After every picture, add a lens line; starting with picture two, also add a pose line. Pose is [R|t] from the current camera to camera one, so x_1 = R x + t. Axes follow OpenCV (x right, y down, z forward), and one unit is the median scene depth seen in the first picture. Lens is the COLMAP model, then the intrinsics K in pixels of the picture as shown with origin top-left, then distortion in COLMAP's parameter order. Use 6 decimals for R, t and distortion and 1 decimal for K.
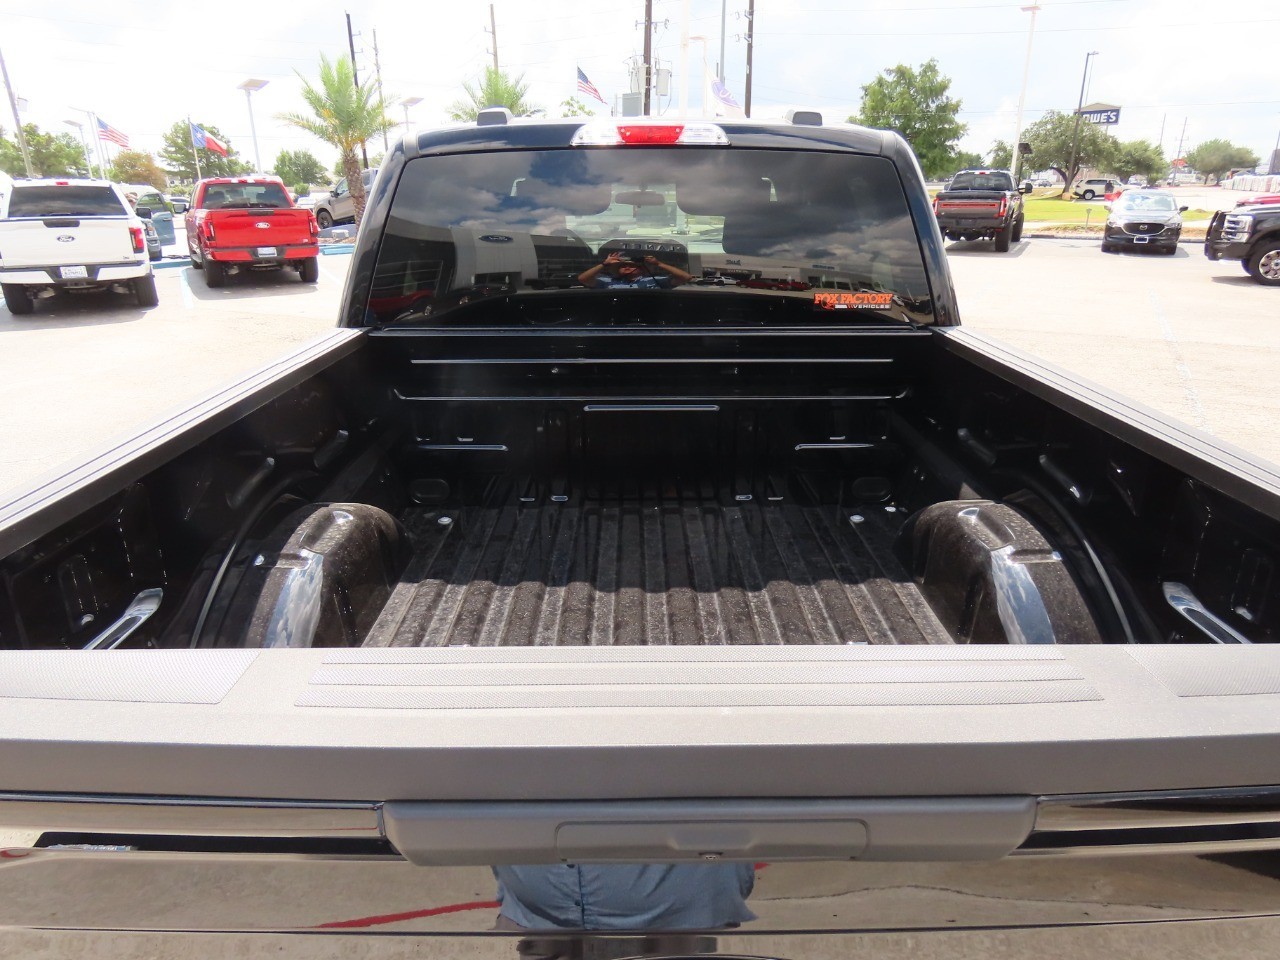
lens RADIAL K [[815.1, 0, 647.1], [0, 815.1, 479.8], [0, 0, 1]] dist [-0.005460, 0.000973]
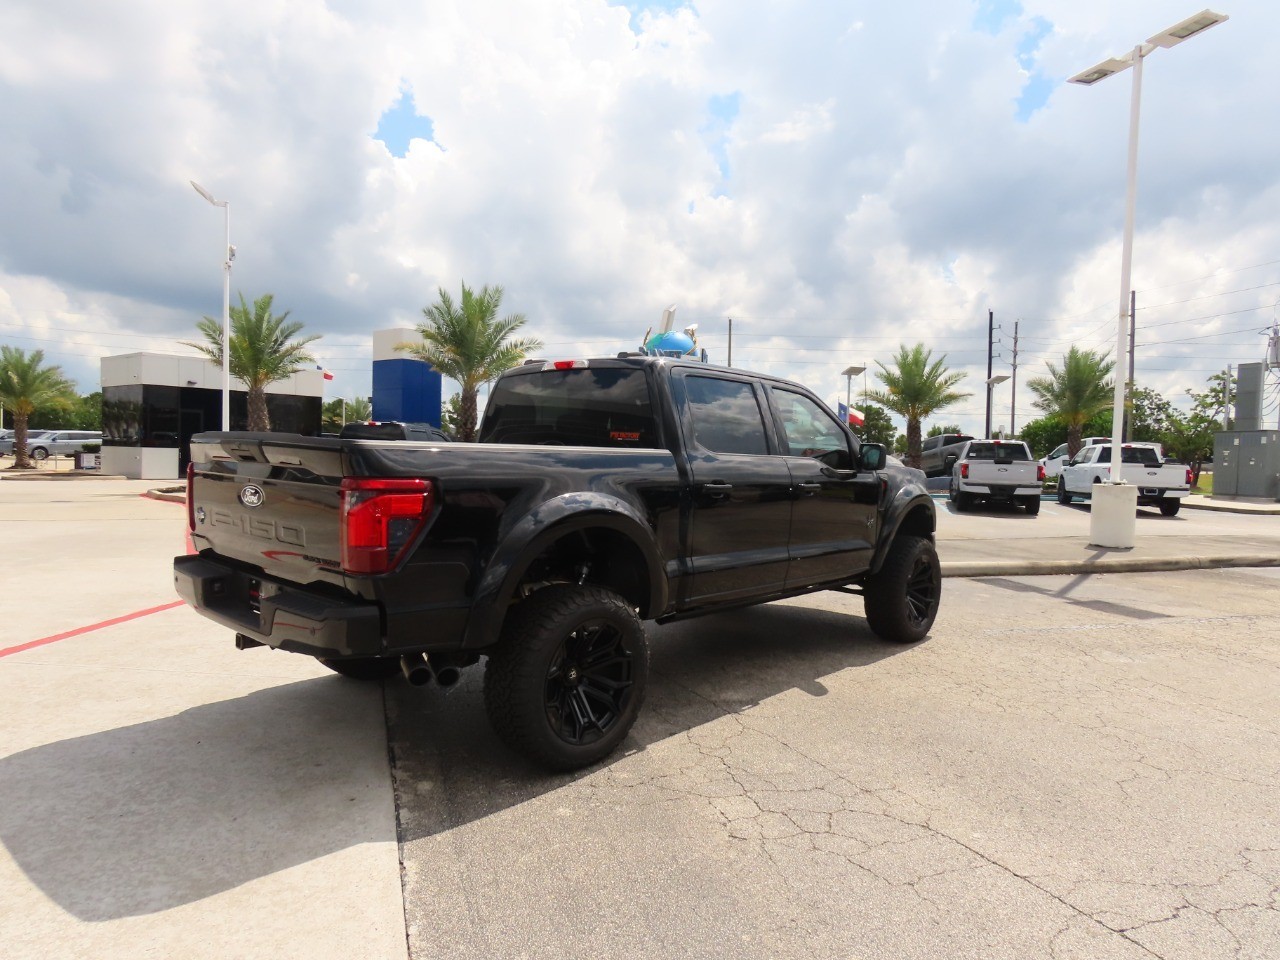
lens RADIAL K [[815.1, 0, 645.2], [0, 815.1, 480.4], [0, 0, 1]] dist [-0.005460, 0.000973]
pose [[0.727100, 0.047828, -0.684863, 0.132406], [-0.262025, 0.941388, -0.212442, 0.023895], [0.634561, 0.333918, 0.697015, -0.027475]]
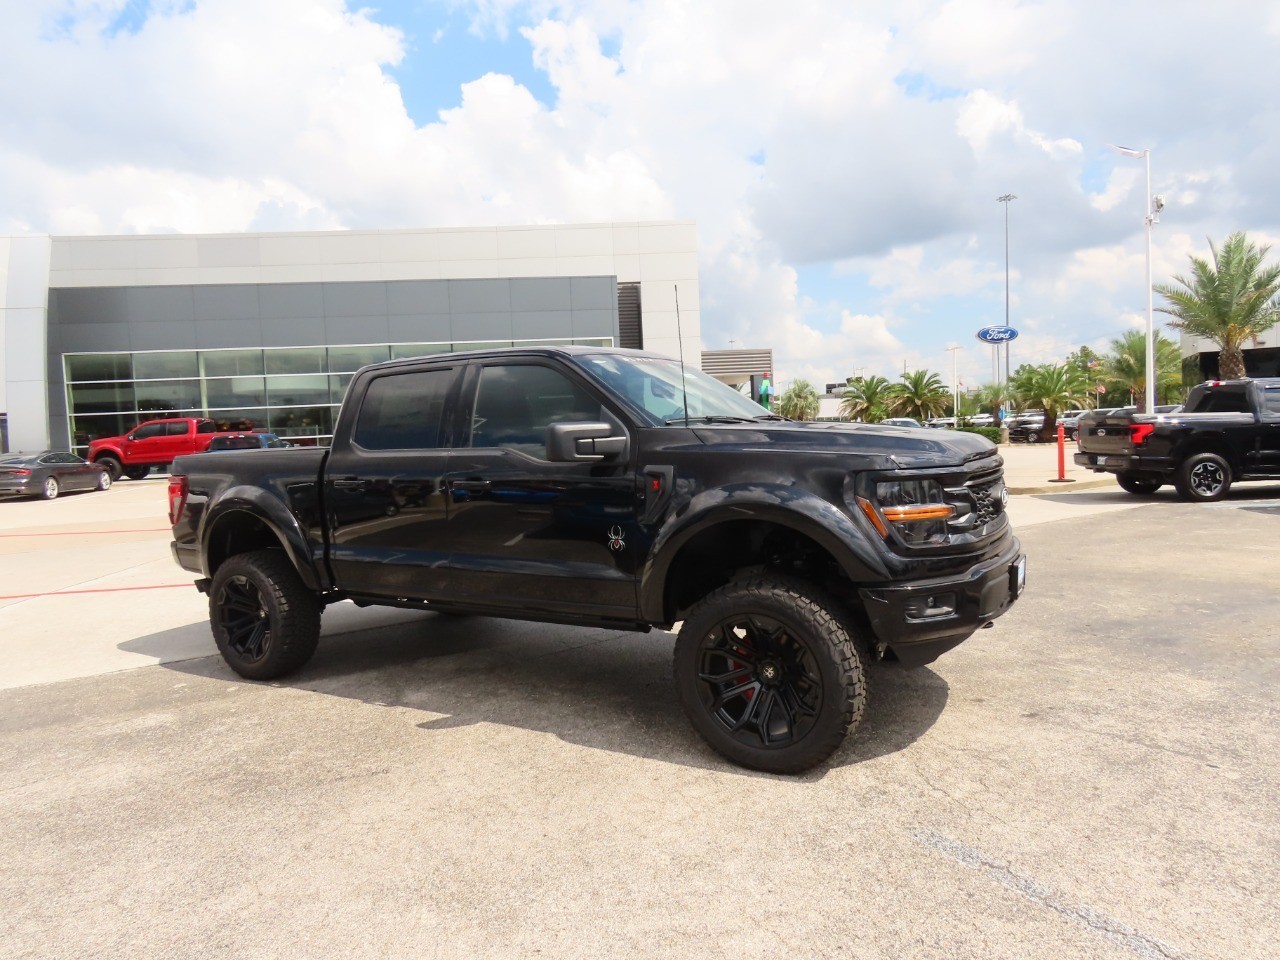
lens RADIAL K [[815.1, 0, 652.1], [0, 815.1, 459.7], [0, 0, 1]] dist [-0.005460, 0.000973]
pose [[-0.523111, 0.055827, -0.850434, 0.144969], [-0.248018, 0.944693, 0.214573, -0.068148], [0.815378, 0.323169, -0.480333, 0.222071]]
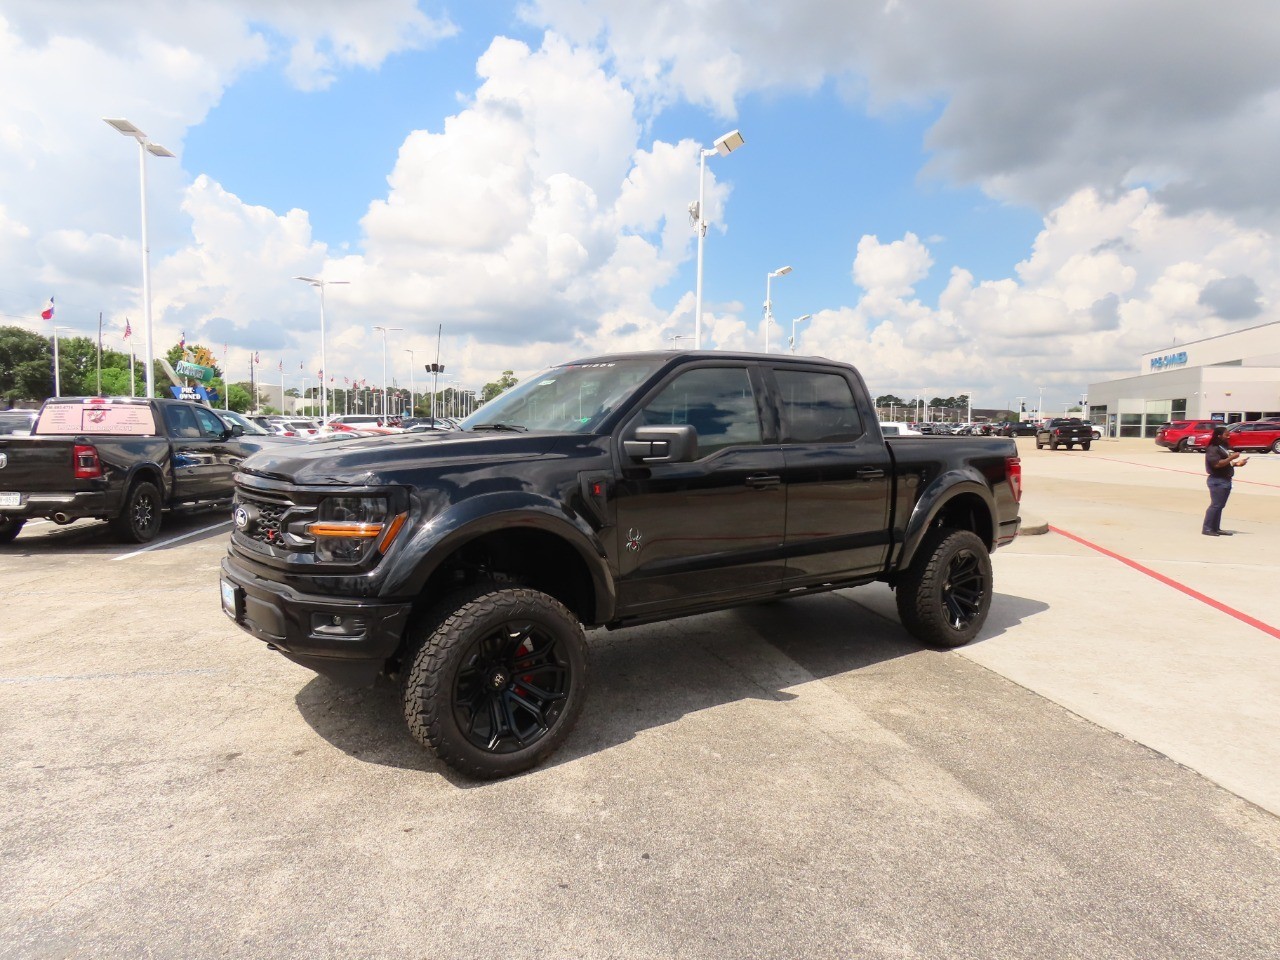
lens RADIAL K [[815.1, 0, 649.1], [0, 815.1, 478.5], [0, 0, 1]] dist [-0.005460, 0.000973]
pose [[-0.602485, -0.057019, 0.796091, -0.127662], [0.266106, 0.926022, 0.267715, -0.071782], [-0.752463, 0.373138, -0.542741, 0.225851]]
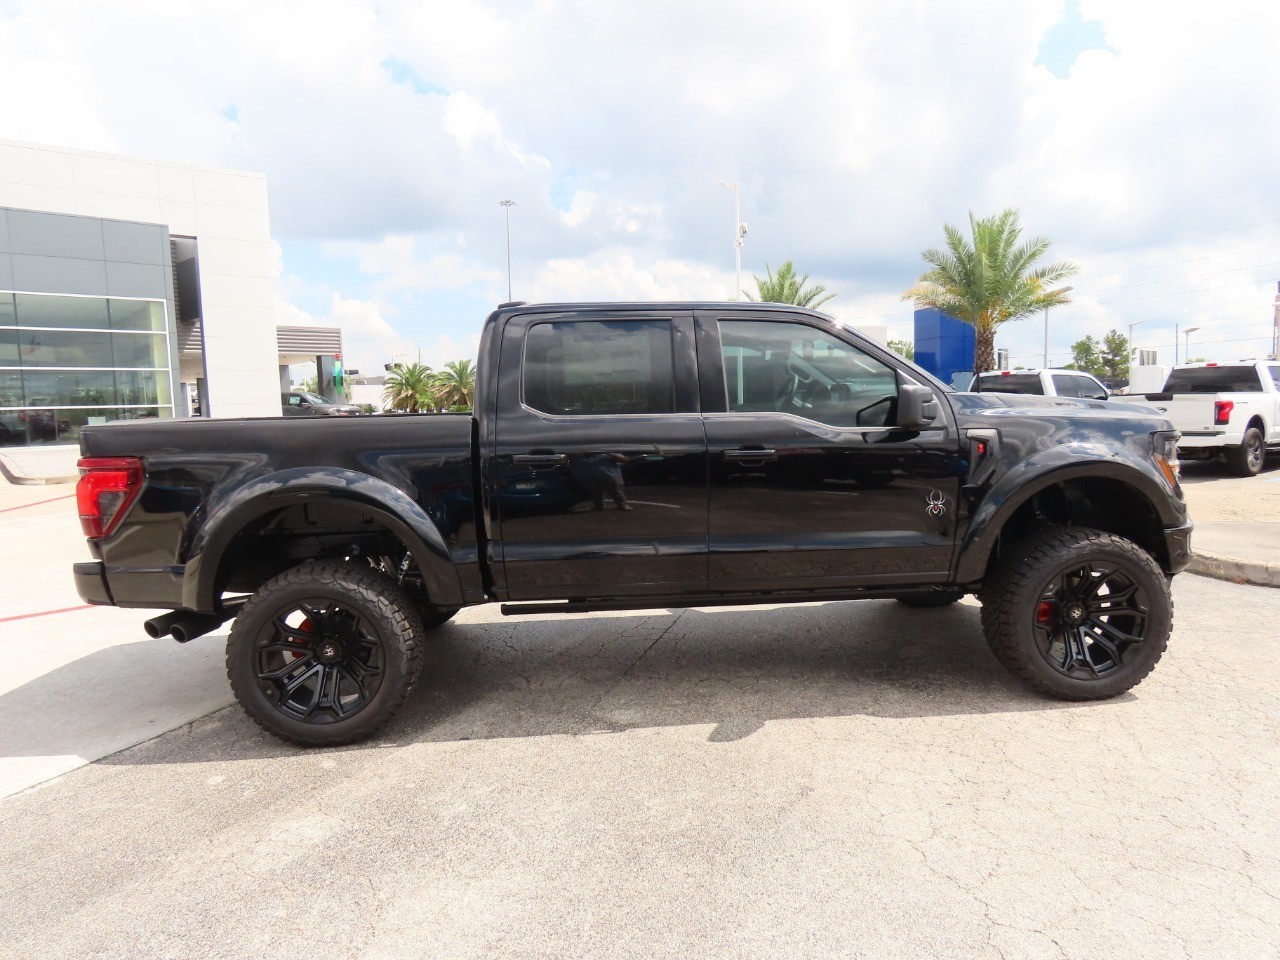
lens RADIAL K [[815.1, 0, 643.7], [0, 815.1, 469.5], [0, 0, 1]] dist [-0.005460, 0.000973]
pose [[0.046900, 0.083213, -0.995428, 0.164676], [-0.315110, 0.946874, 0.064308, -0.023928], [0.947896, 0.310653, 0.070629, 0.099156]]
